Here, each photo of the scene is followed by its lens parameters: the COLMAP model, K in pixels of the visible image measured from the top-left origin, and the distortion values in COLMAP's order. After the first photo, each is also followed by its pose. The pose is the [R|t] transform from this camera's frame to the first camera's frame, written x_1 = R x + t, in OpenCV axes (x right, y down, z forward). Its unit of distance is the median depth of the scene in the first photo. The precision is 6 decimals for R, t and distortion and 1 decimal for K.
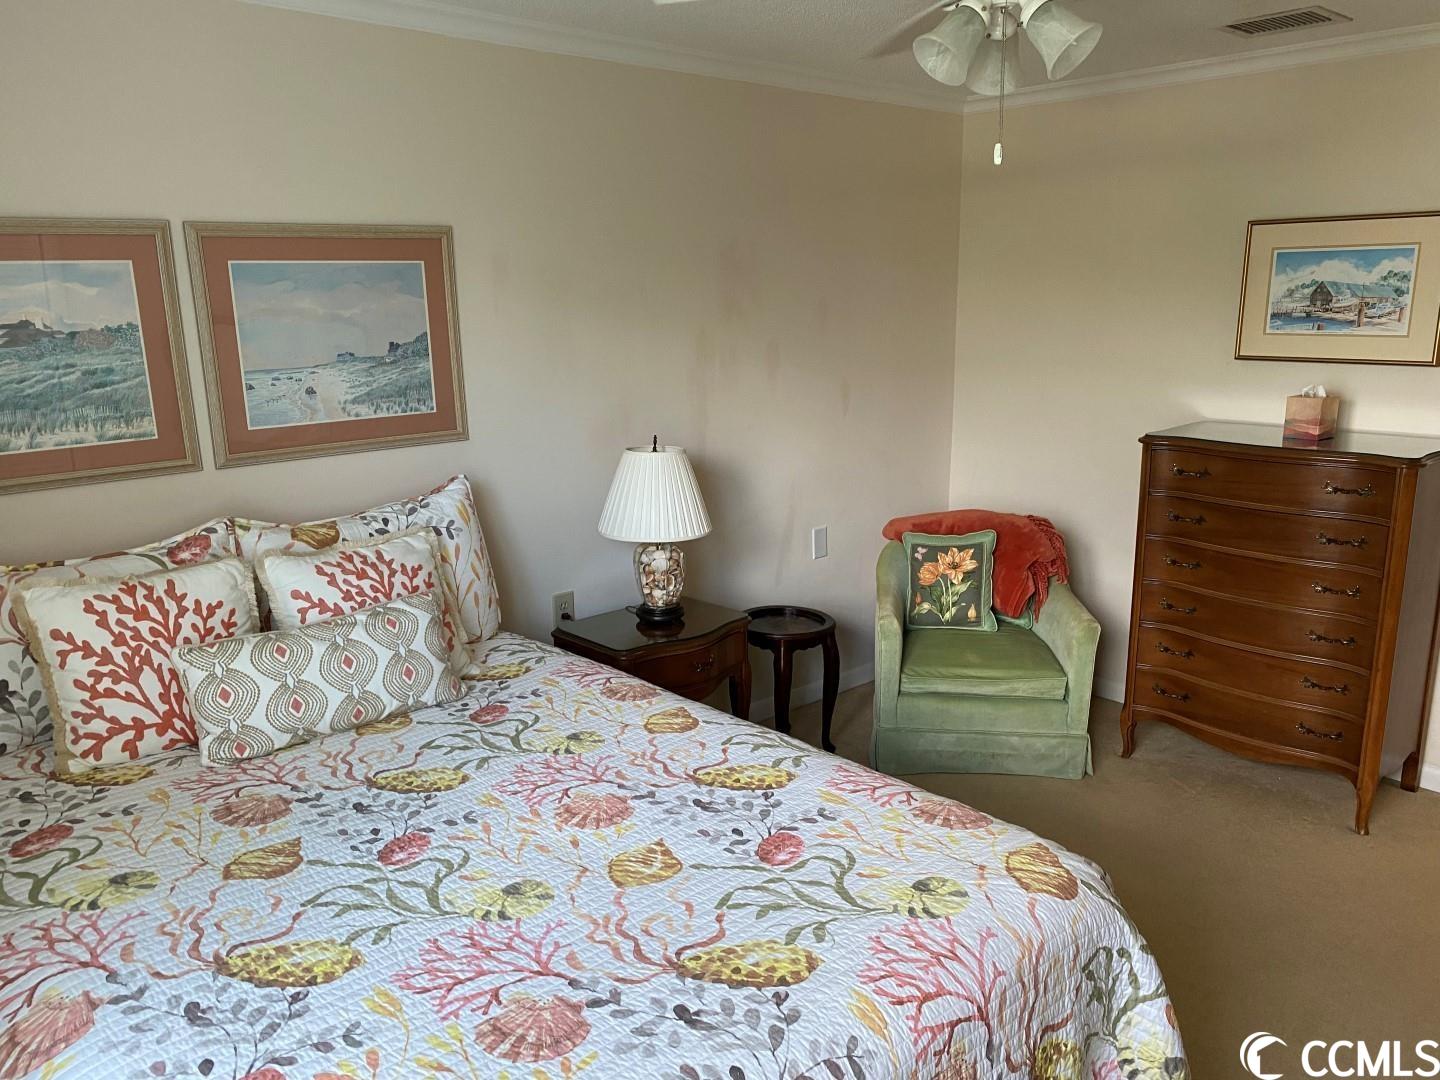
lens RADIAL K [[1085.5, 0, 757.3], [0, 1085.5, 543.0], [0, 0, 1]] dist [0.007387, -0.047263]
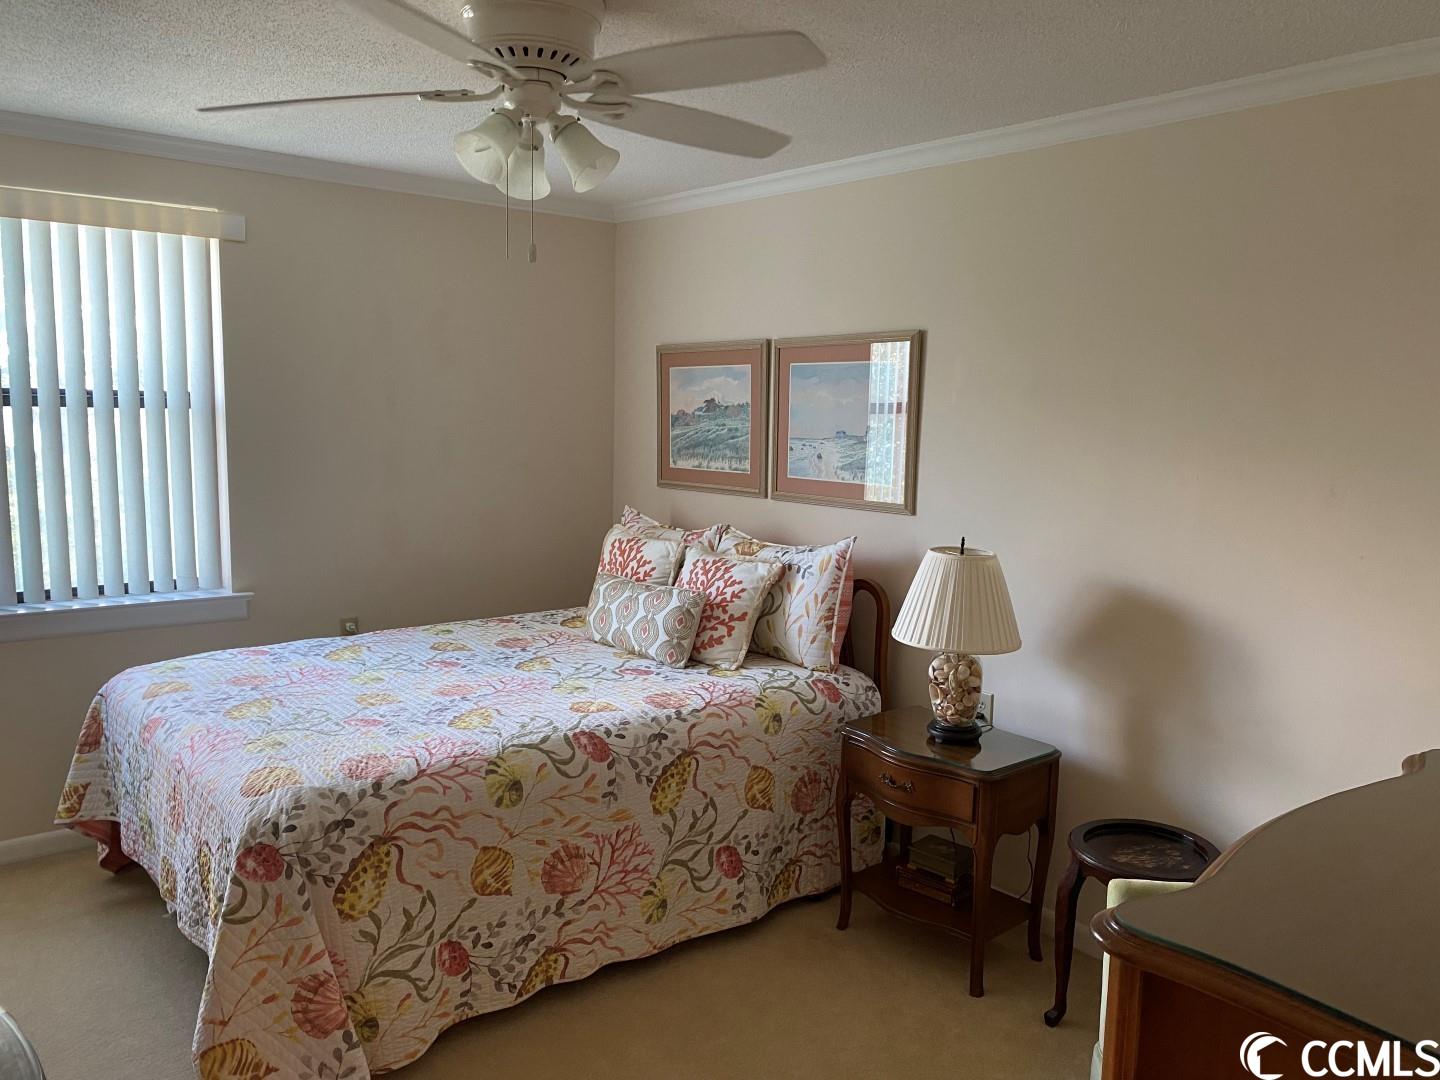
lens RADIAL K [[1085.5, 0, 757.3], [0, 1085.5, 543.0], [0, 0, 1]] dist [0.007387, -0.047263]
pose [[-0.045385, 0.137904, -0.989405, 1.108374], [-0.247707, 0.957941, 0.144881, -0.245298], [0.967771, 0.251658, -0.009316, 1.101714]]
